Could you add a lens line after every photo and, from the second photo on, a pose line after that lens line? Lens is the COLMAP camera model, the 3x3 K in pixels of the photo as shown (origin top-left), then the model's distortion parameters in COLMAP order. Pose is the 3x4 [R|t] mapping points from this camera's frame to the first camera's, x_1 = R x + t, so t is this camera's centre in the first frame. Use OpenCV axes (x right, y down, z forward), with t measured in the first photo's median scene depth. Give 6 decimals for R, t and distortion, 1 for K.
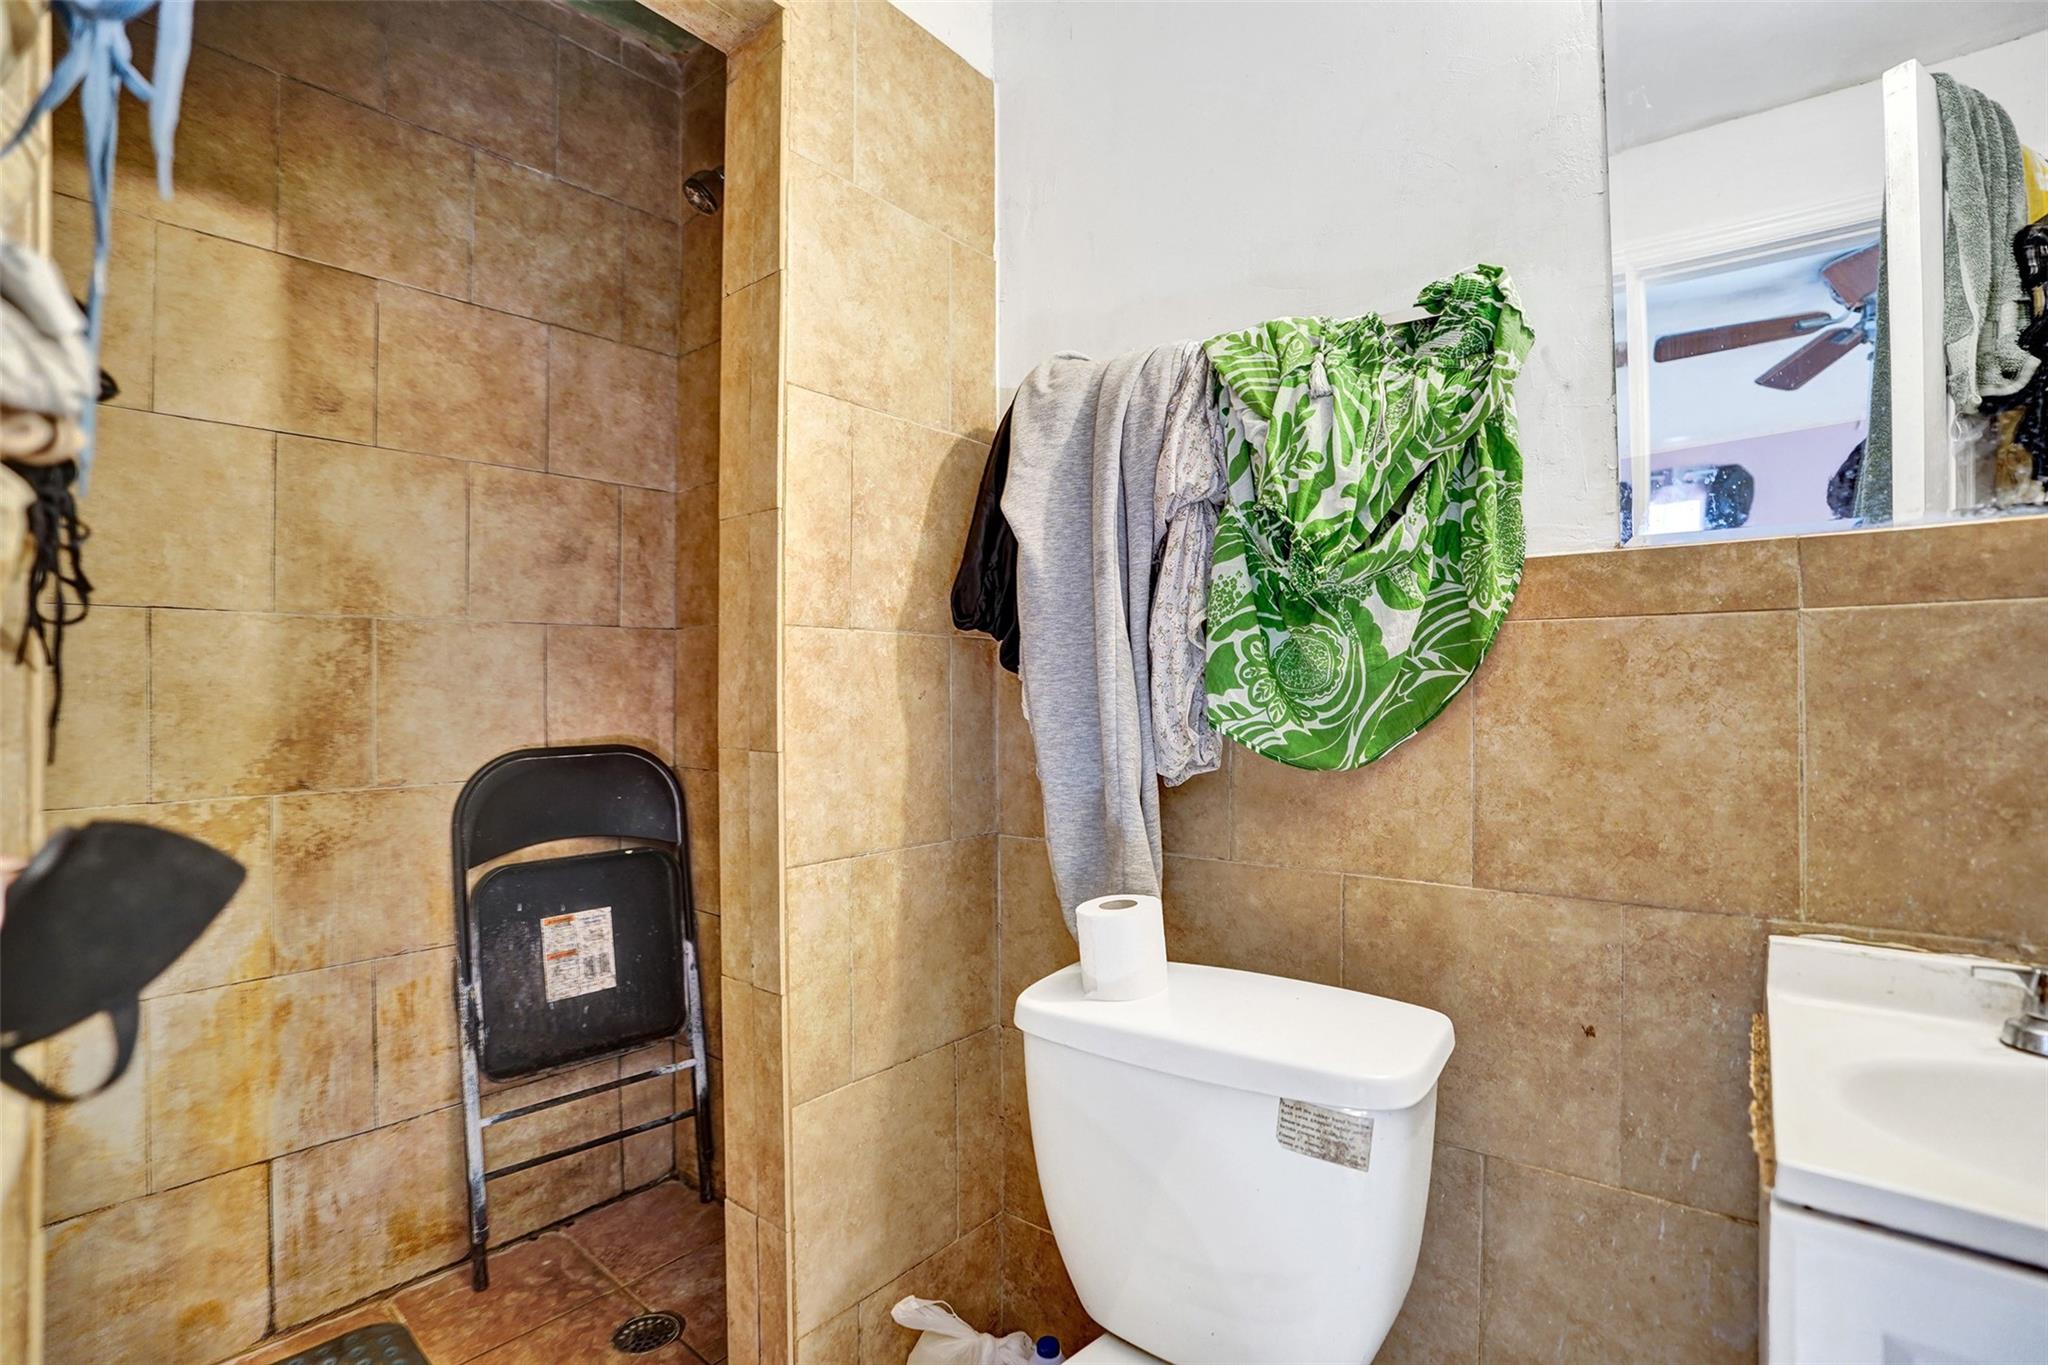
lens RADIAL K [[955.7, 0, 996.3], [0, 955.7, 683.5], [0, 0, 1]] dist [-0.063428, 0.023489]
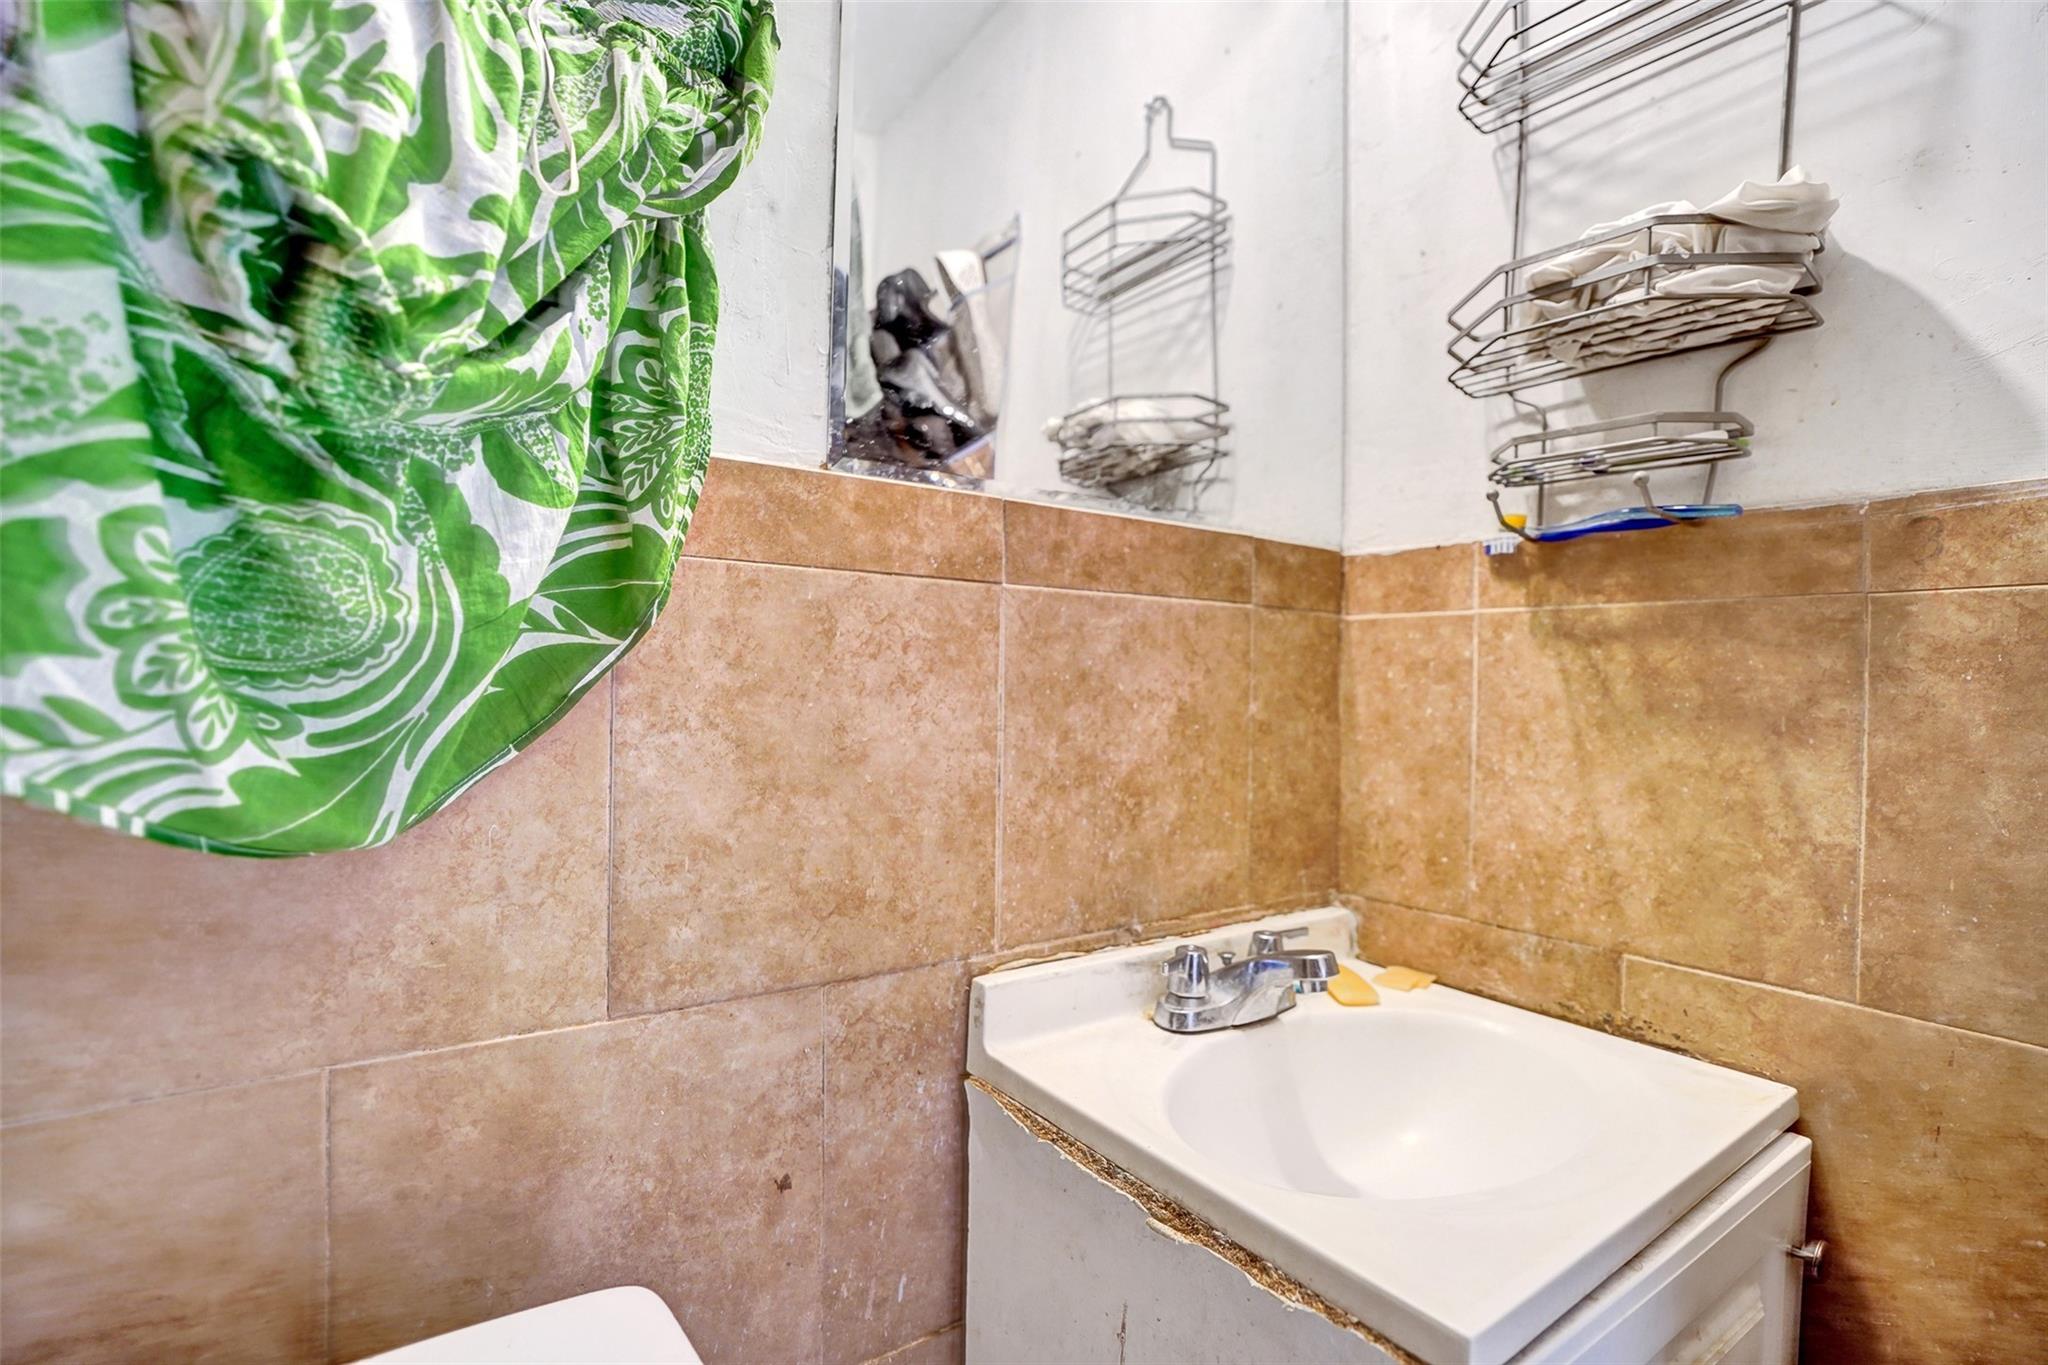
lens RADIAL K [[955.7, 0, 996.3], [0, 955.7, 683.5], [0, 0, 1]] dist [-0.063428, 0.023489]
pose [[0.255072, -0.001807, 0.966920, 0.022067], [-0.032287, 0.999425, 0.010385, 0.000937], [-0.966383, -0.033868, 0.254867, 0.668307]]
